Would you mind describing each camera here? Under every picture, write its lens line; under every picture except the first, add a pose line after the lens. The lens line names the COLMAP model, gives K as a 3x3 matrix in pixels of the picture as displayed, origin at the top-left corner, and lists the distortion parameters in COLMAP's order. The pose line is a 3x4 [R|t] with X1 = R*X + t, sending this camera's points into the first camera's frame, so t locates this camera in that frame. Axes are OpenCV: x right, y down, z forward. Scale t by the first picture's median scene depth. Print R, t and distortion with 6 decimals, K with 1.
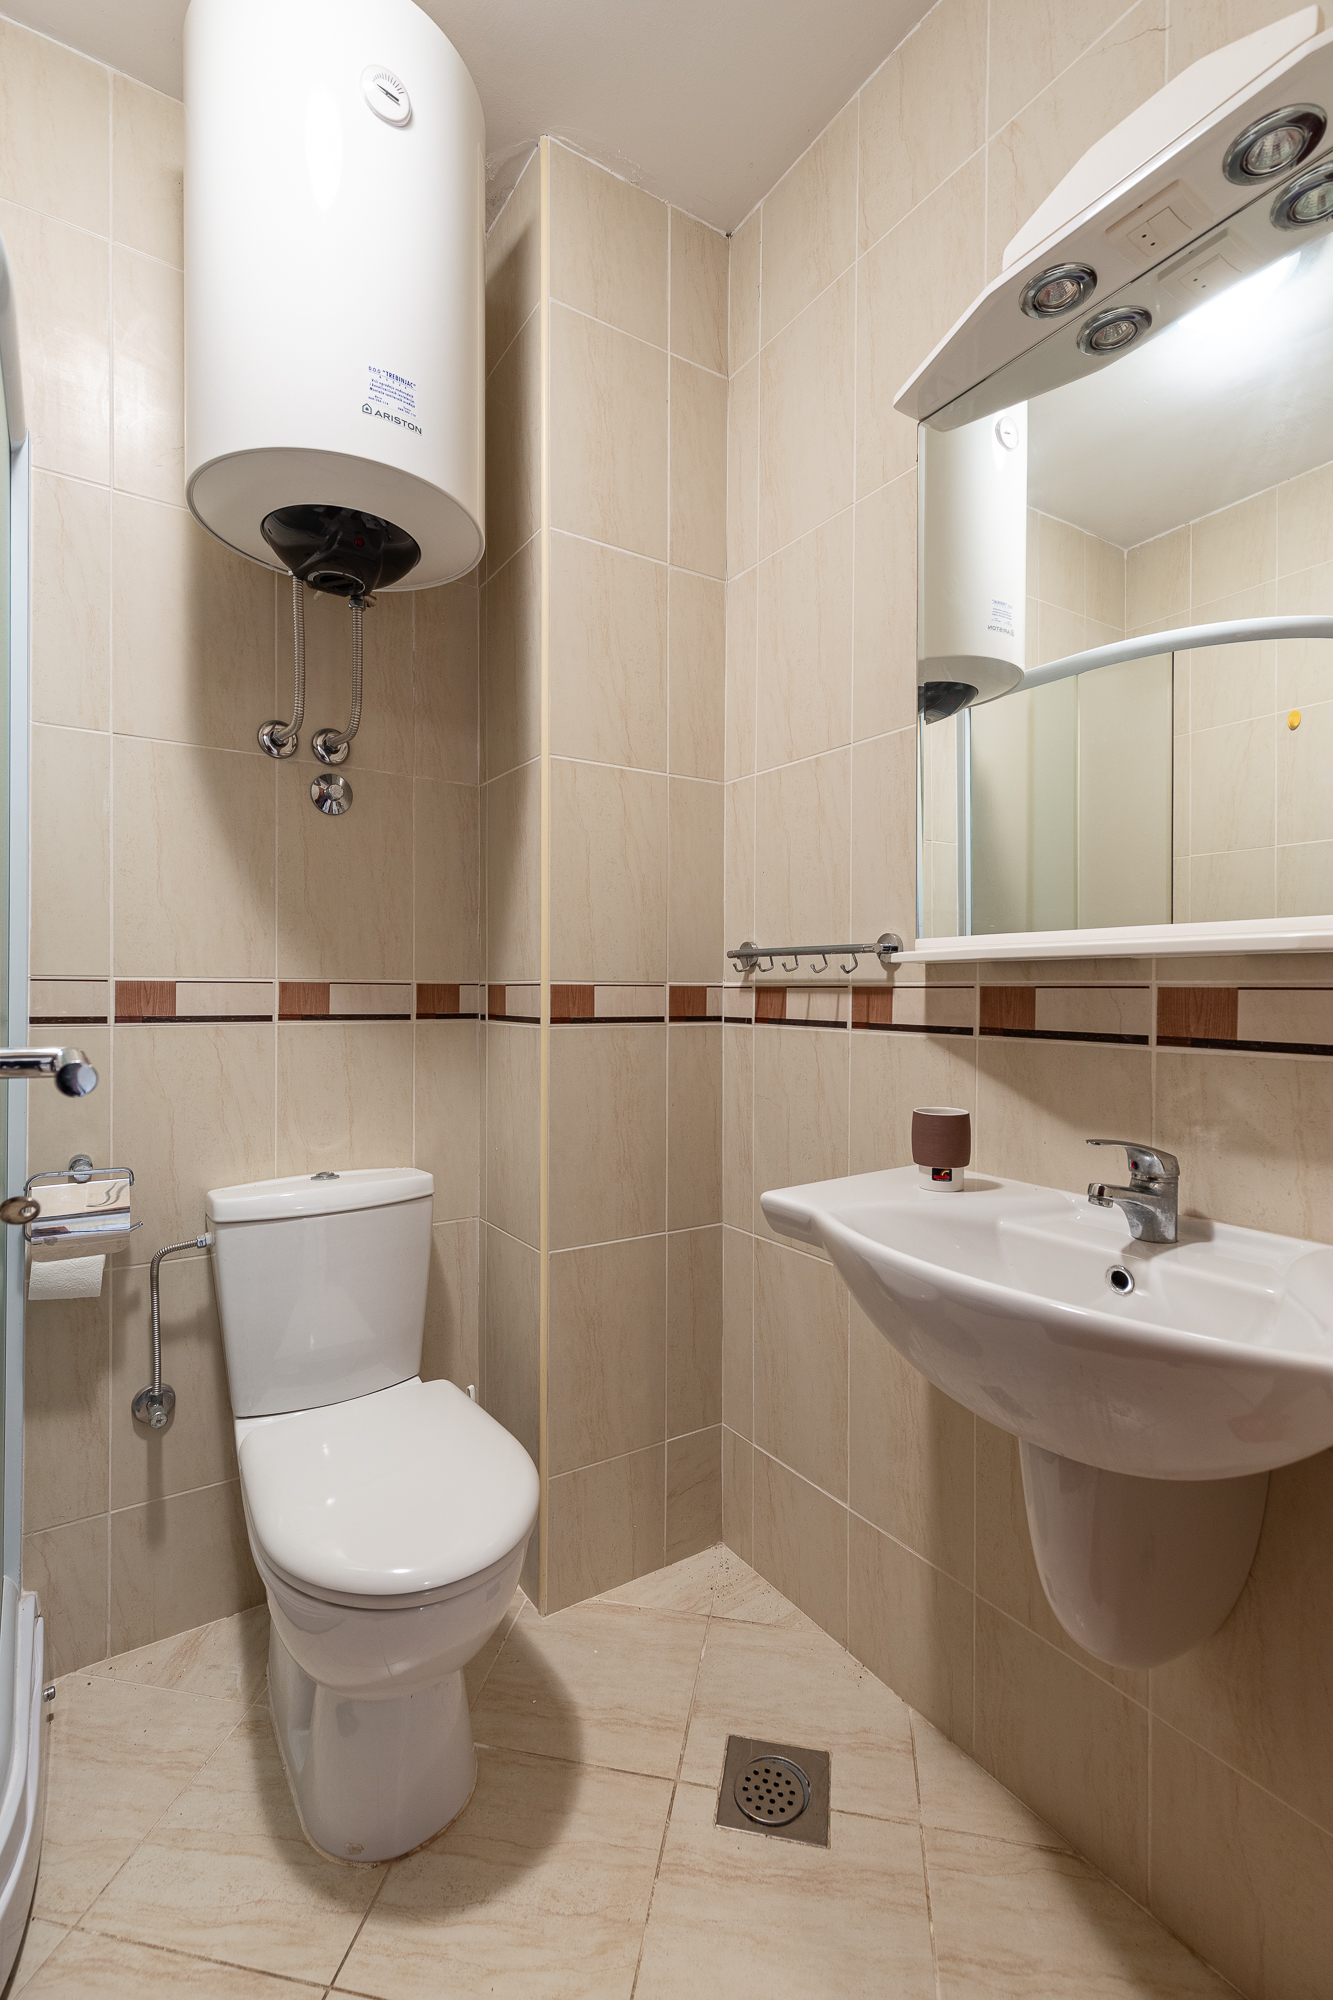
lens RADIAL K [[897.1, 0, 666.9], [0, 897.1, 989.6], [0, 0, 1]] dist [-0.000119, -0.000025]
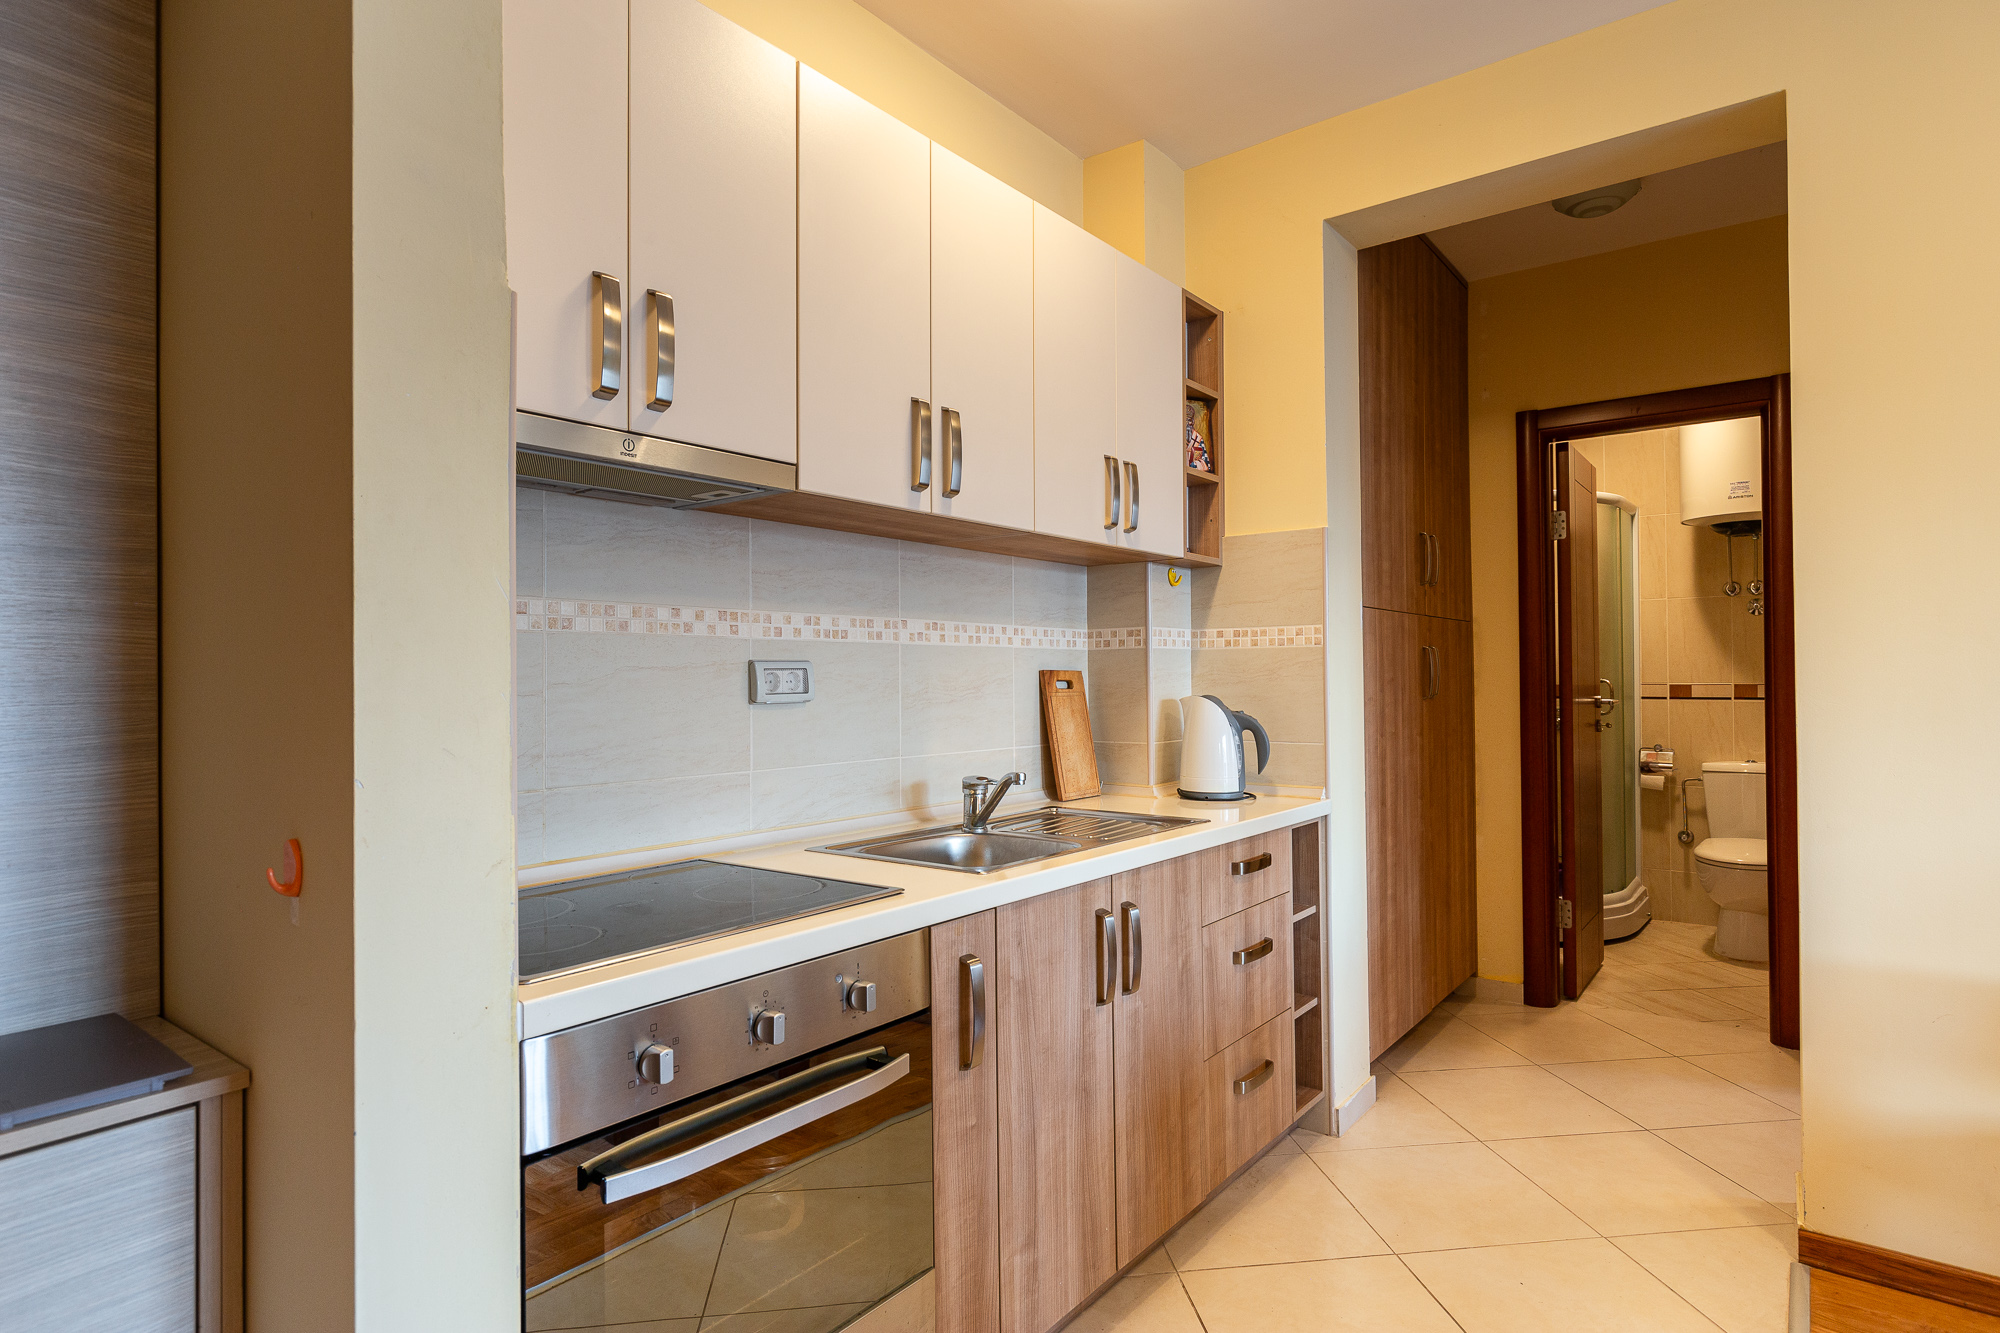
lens RADIAL K [[1055.5, 0, 1005.1], [0, 1055.5, 667.6], [0, 0, 1]] dist [-0.001581, 0.000102]
pose [[0.319638, -0.019488, -0.947339, 1.878875], [0.008404, 0.999807, -0.017732, -0.021130], [0.947503, -0.002293, 0.319740, -2.062599]]
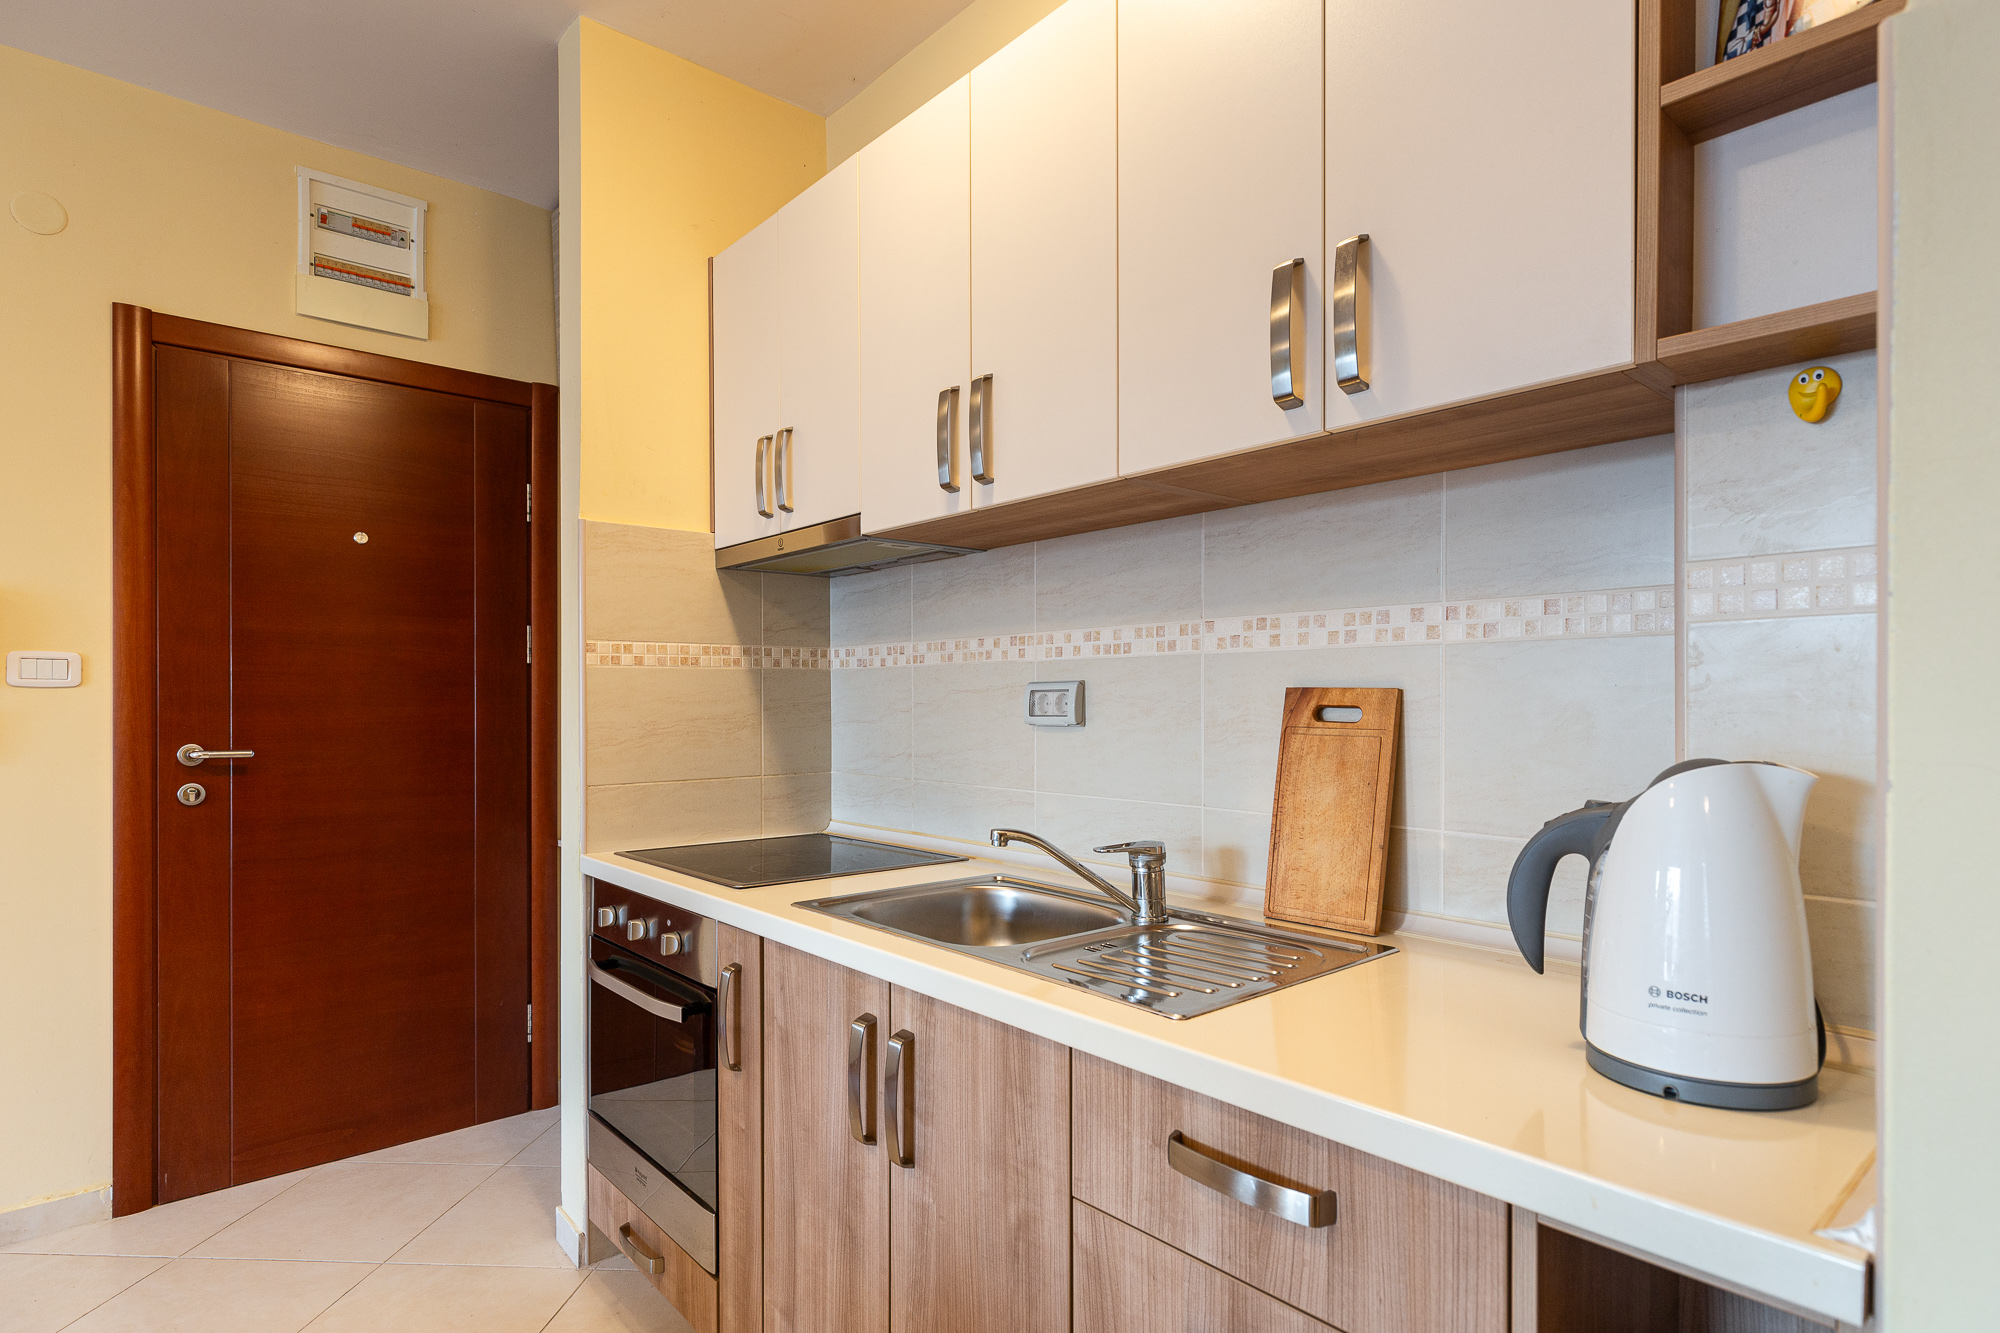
lens RADIAL K [[1046.9, 0, 1010.0], [0, 1046.9, 702.0], [0, 0, 1]] dist [-0.000354, 0.000006]
pose [[-0.990873, -0.002470, -0.134776, -0.392826], [-0.002972, 0.999989, 0.003525, -0.050667], [0.134766, 0.003893, -0.990870, 0.773688]]
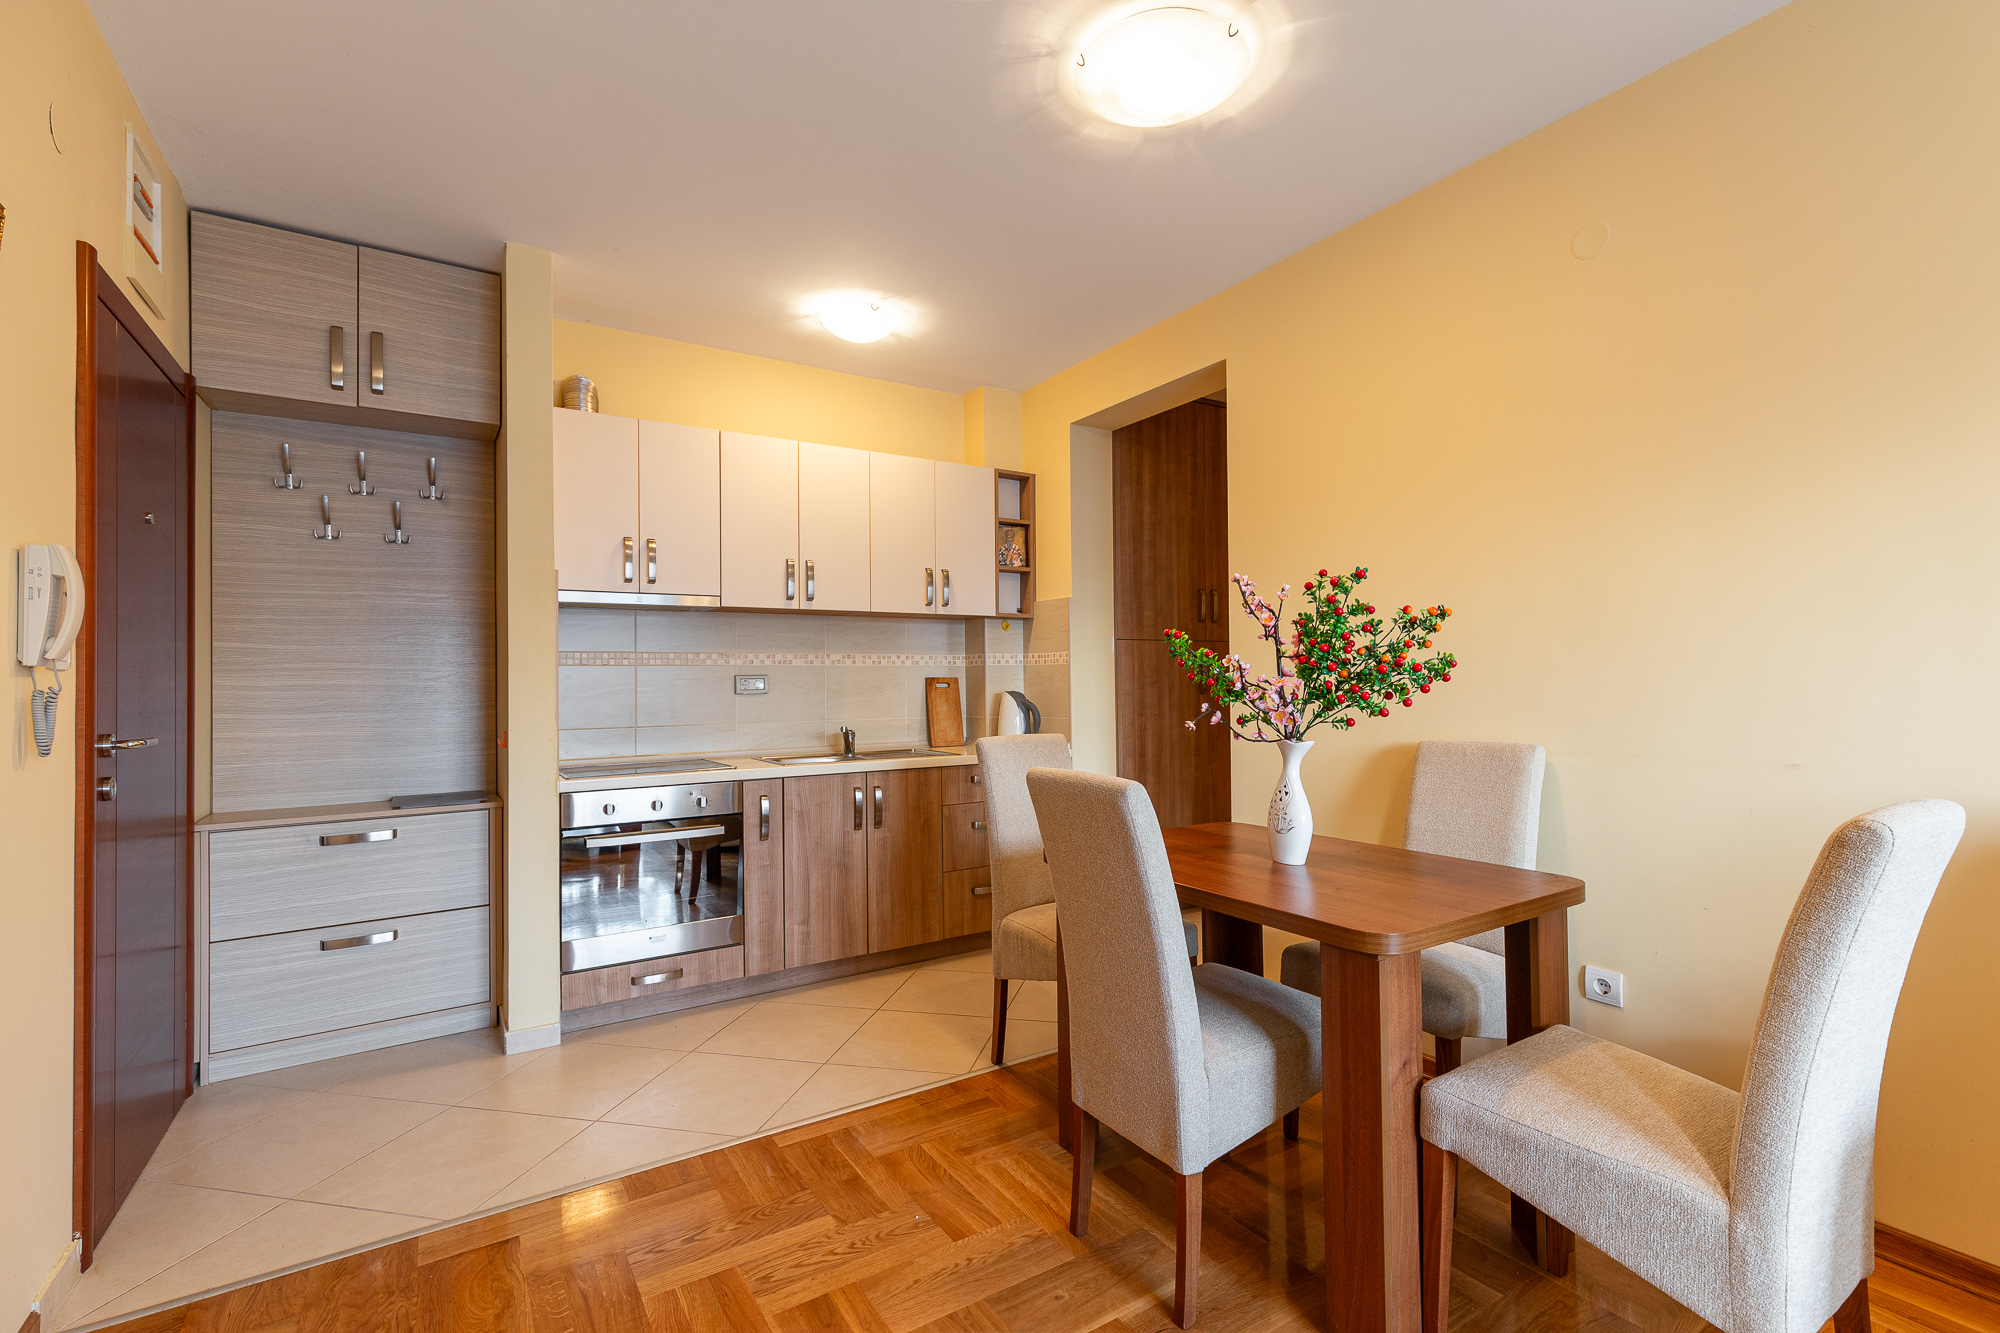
lens RADIAL K [[897.1, 0, 1000.0], [0, 897.1, 666.5], [0, 0, 1]] dist [-0.000119, -0.000025]
pose [[-0.019513, -0.023449, -0.999535, 4.239892], [0.009381, 0.999677, -0.023635, -0.004989], [0.999766, -0.009838, -0.019287, -0.228894]]
